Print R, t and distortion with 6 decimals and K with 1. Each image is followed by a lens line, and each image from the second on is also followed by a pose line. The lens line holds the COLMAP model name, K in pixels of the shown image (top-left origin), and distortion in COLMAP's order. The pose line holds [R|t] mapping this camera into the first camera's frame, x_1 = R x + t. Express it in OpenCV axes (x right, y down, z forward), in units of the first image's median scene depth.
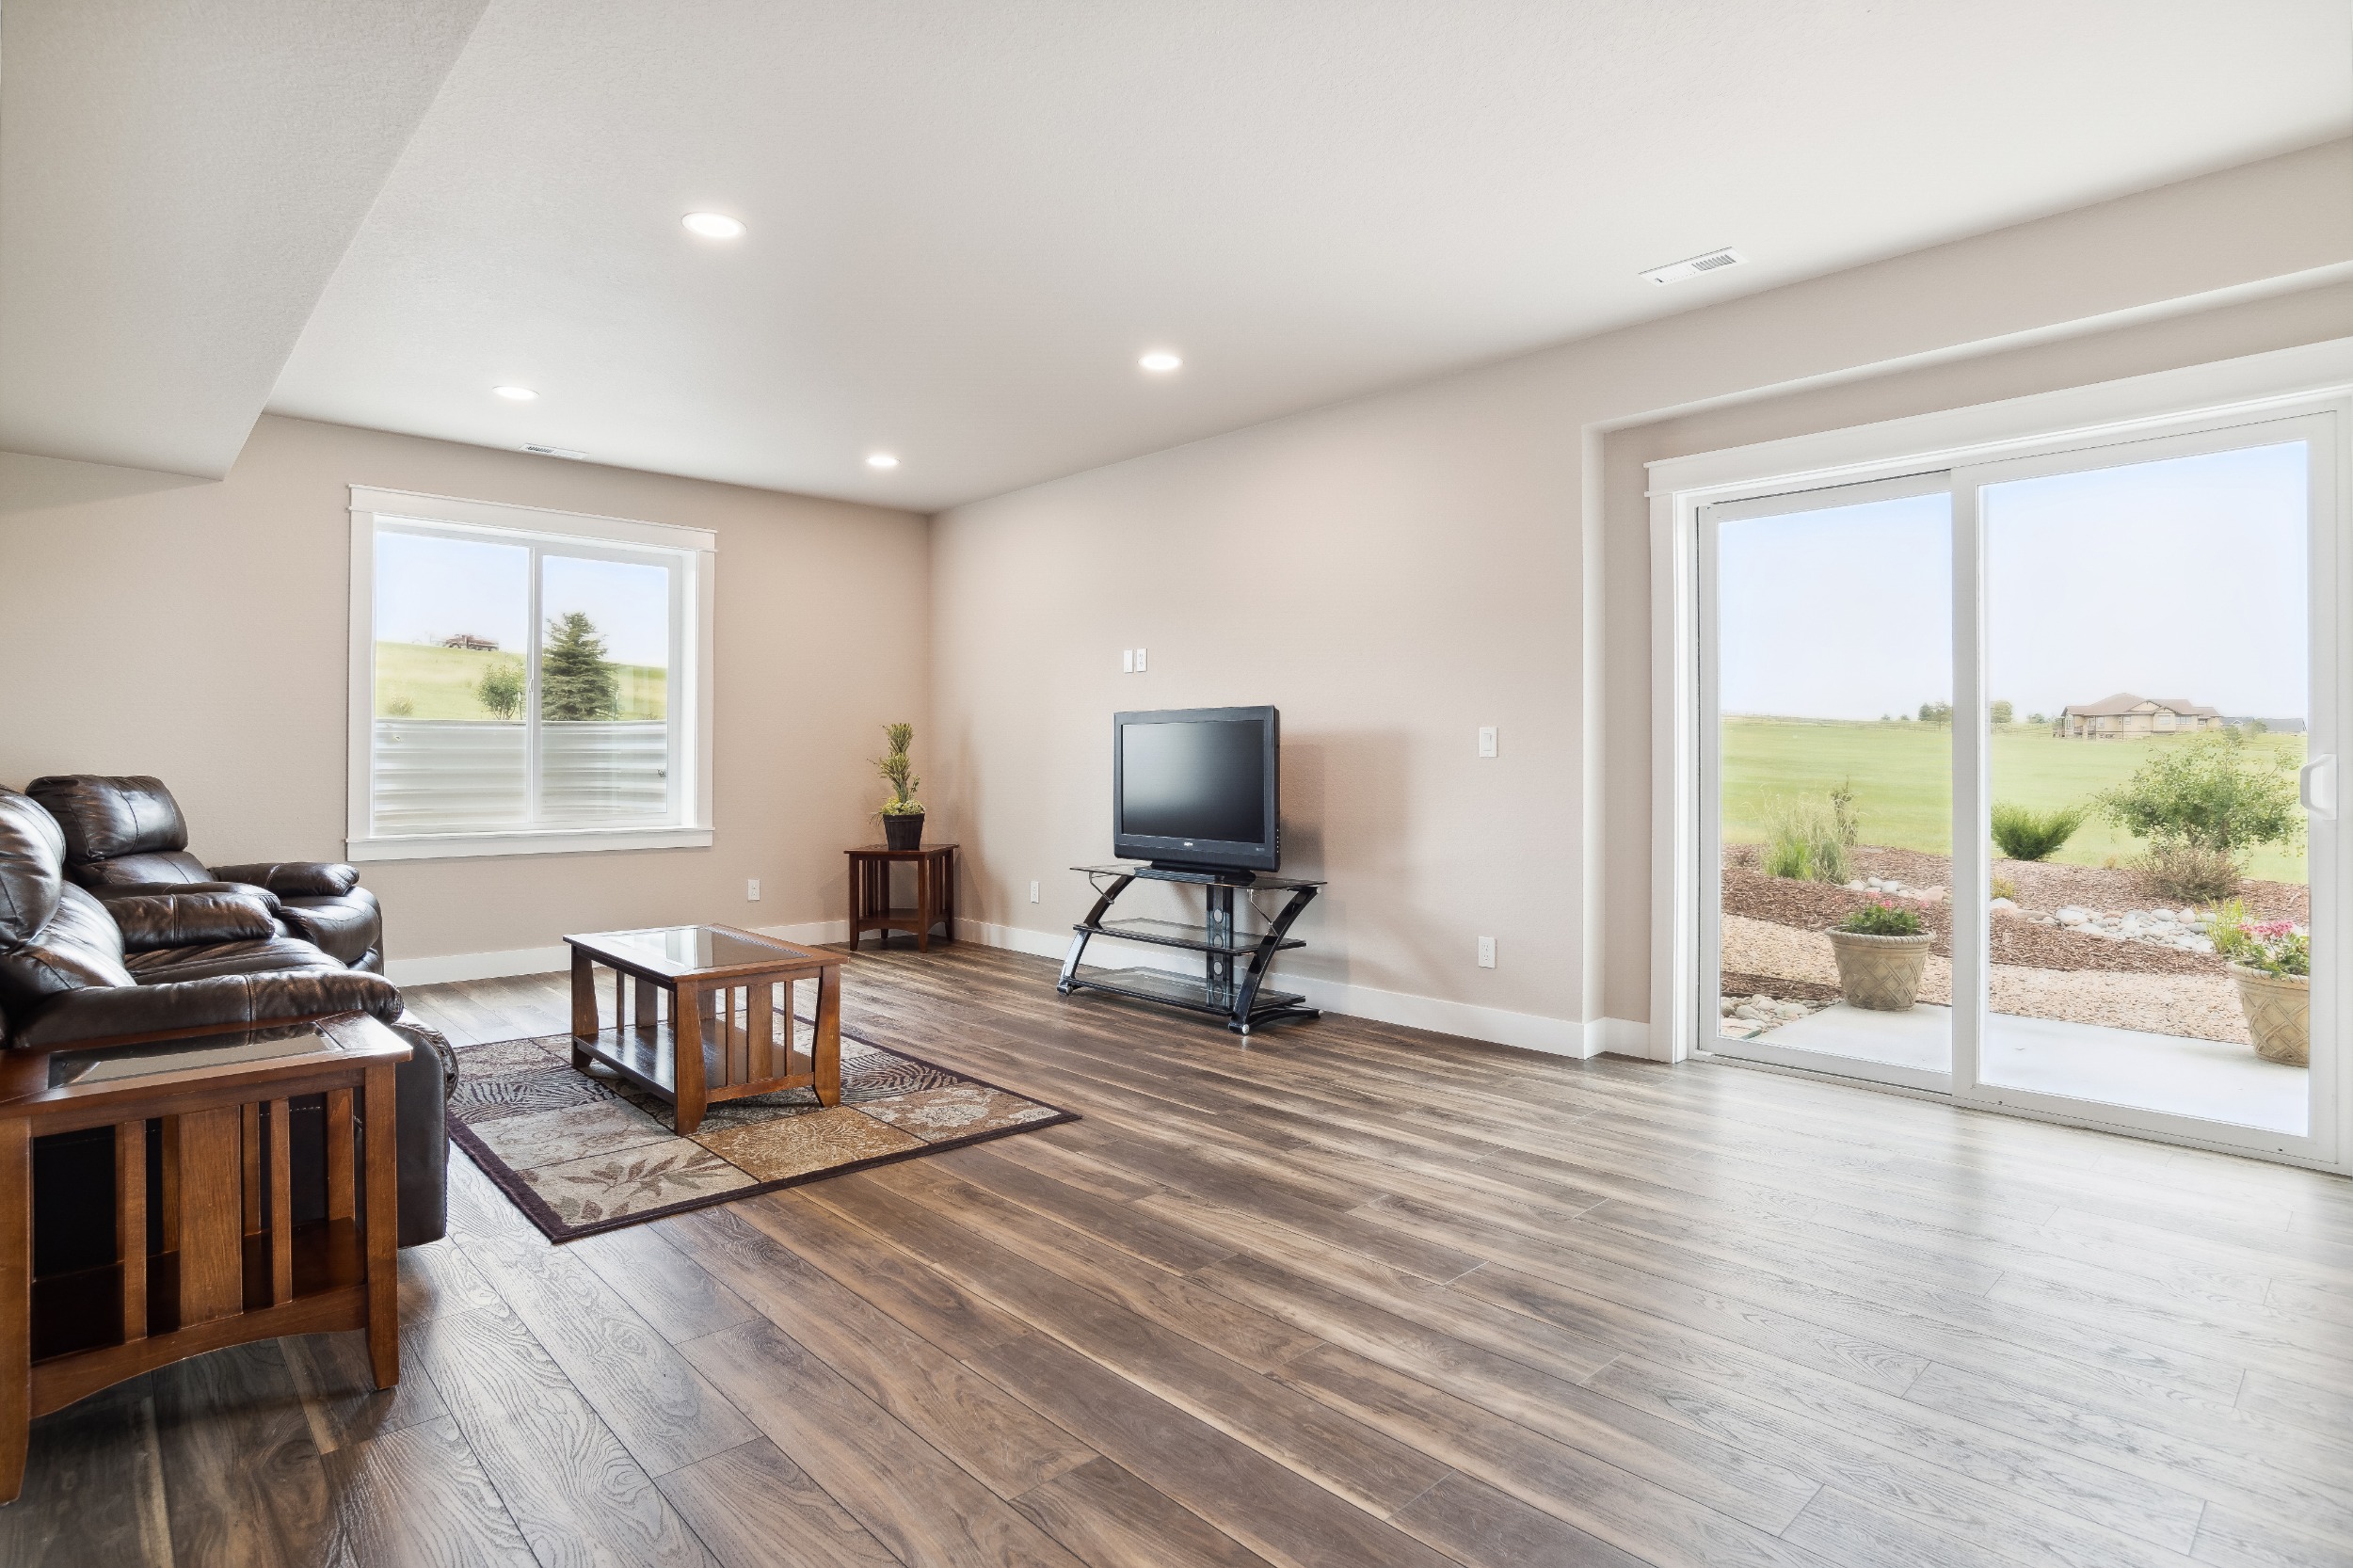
lens RADIAL K [[1218.6, 0, 1198.1], [0, 1218.6, 764.7], [0, 0, 1]] dist [-0.052804, 0.026550]
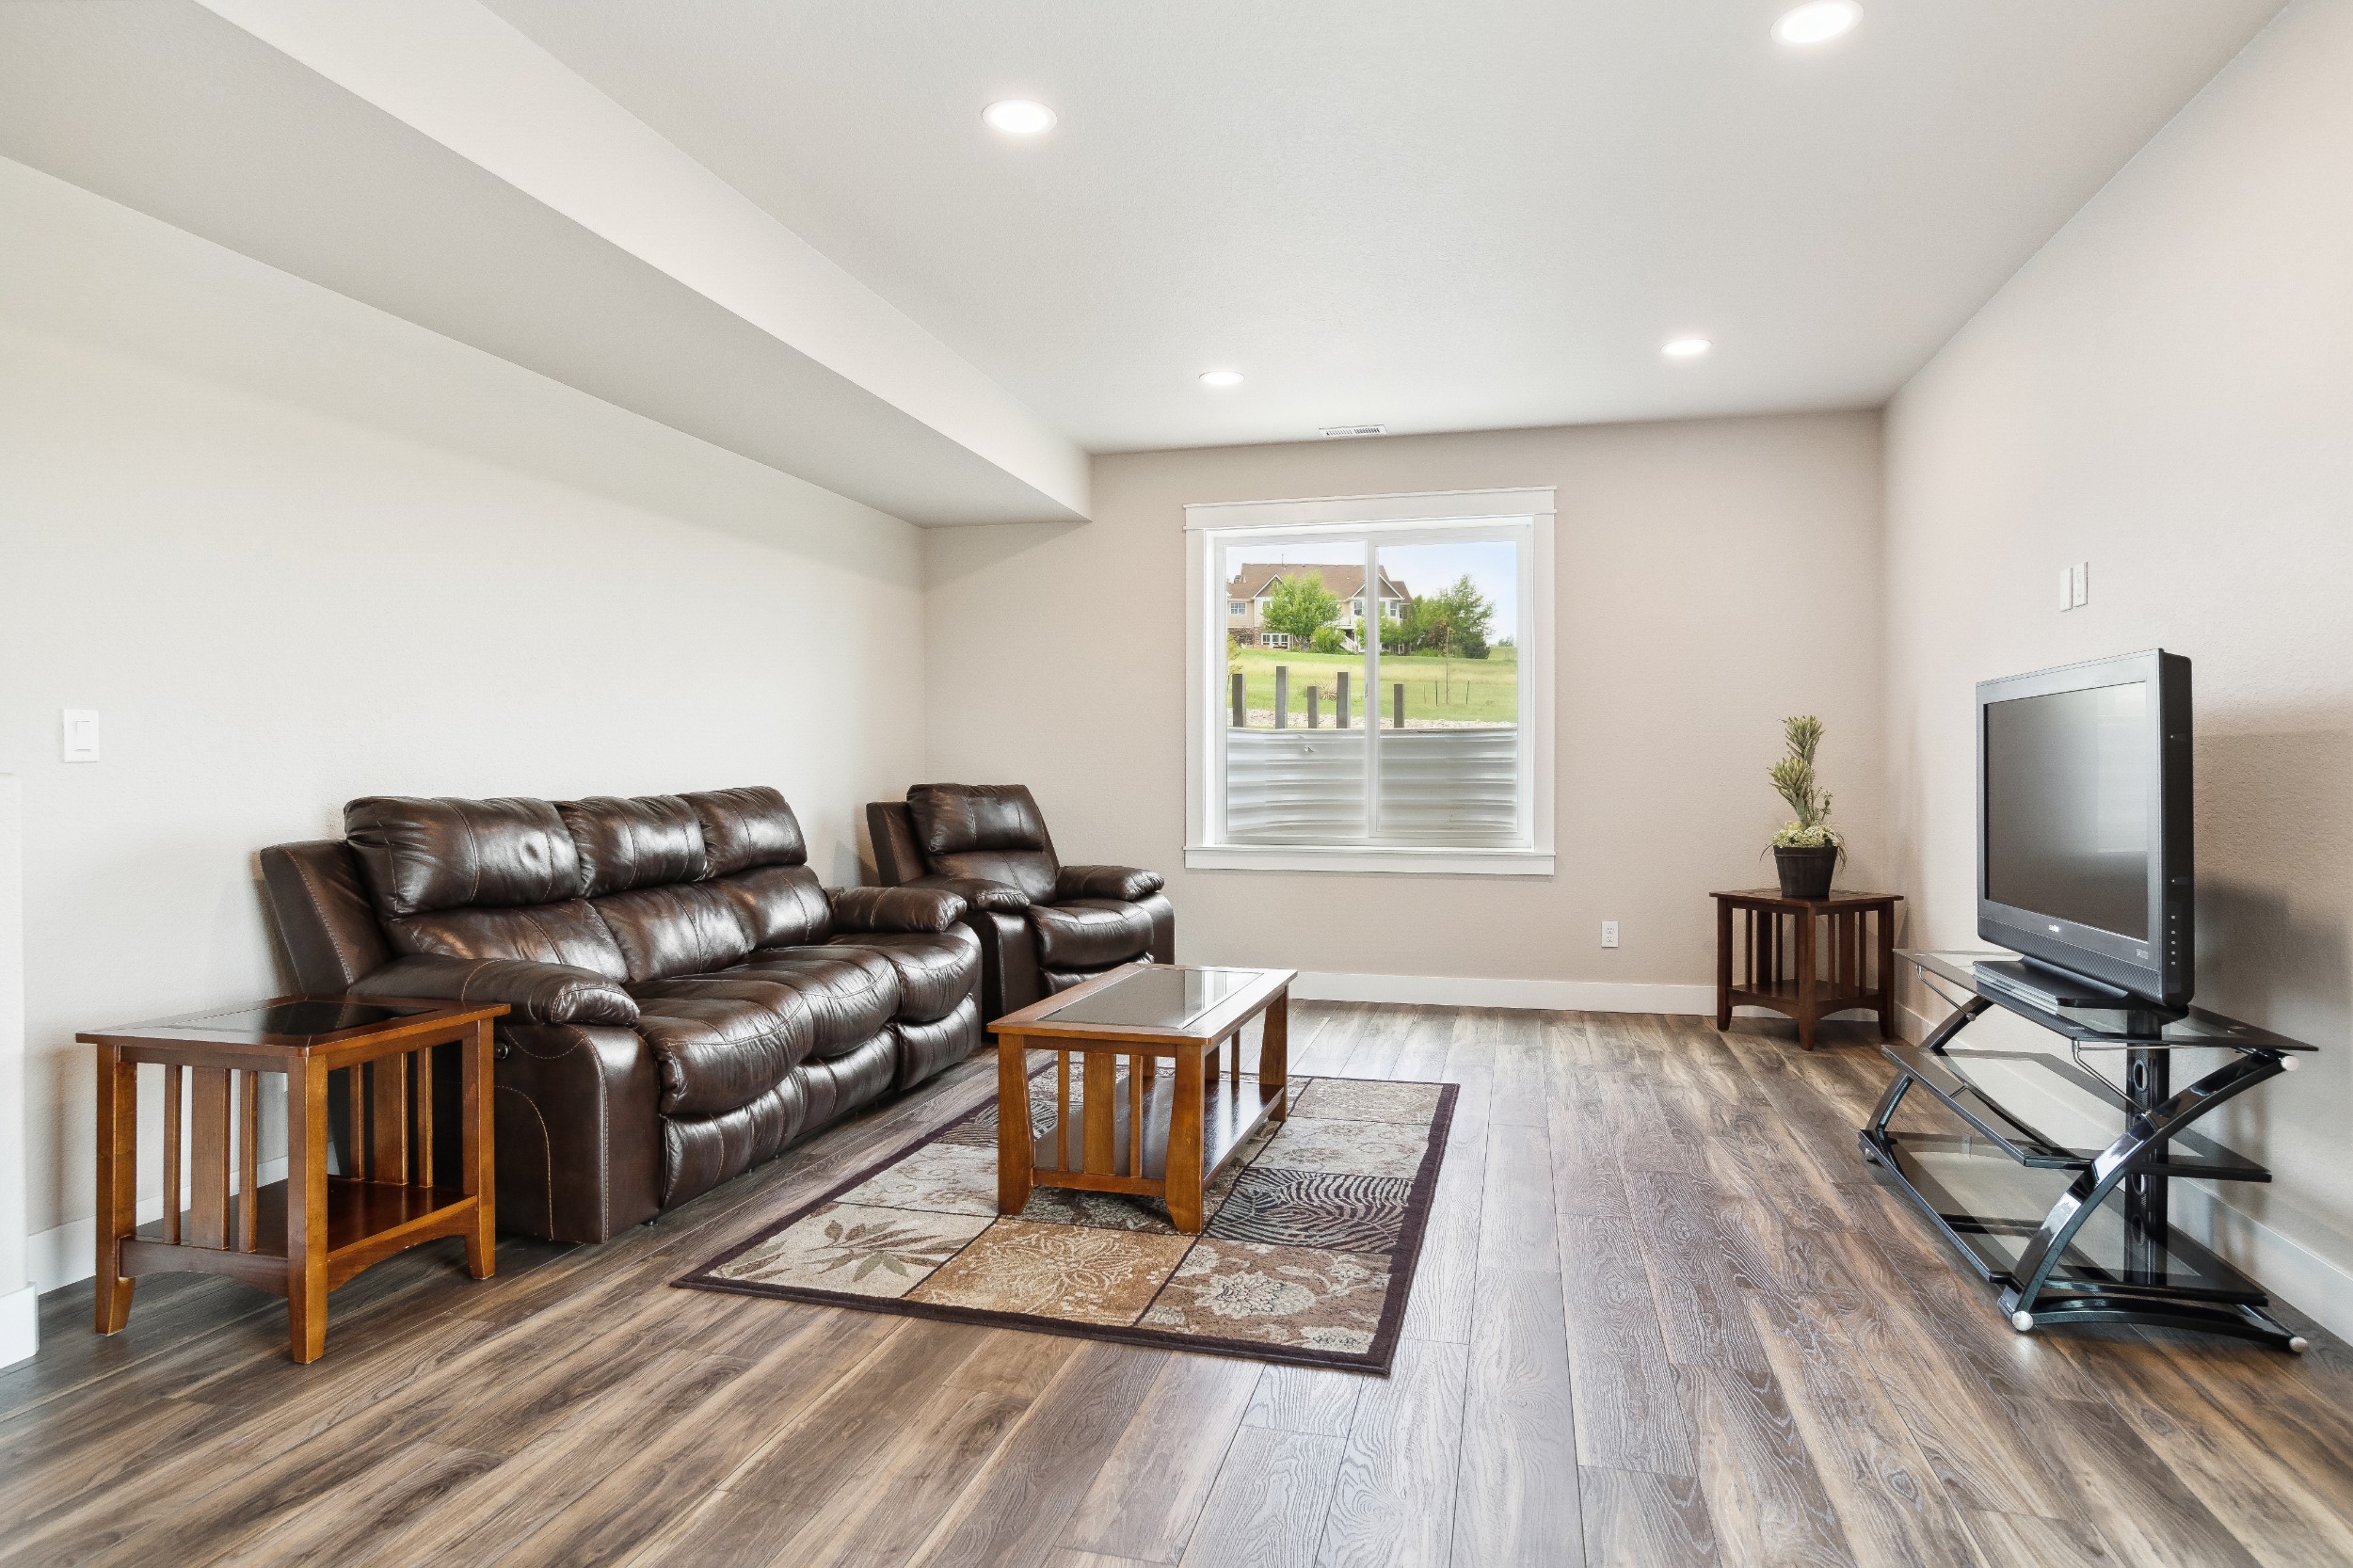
lens RADIAL K [[1315.7, 0, 1176.5], [0, 1315.7, 784.0], [0, 0, 1]] dist [-0.053536, 0.031028]
pose [[0.529637, 0.005868, -0.848204, 0.392418], [-0.000094, 0.999976, 0.006860, -0.000056], [0.848224, -0.003554, 0.529625, 0.590526]]
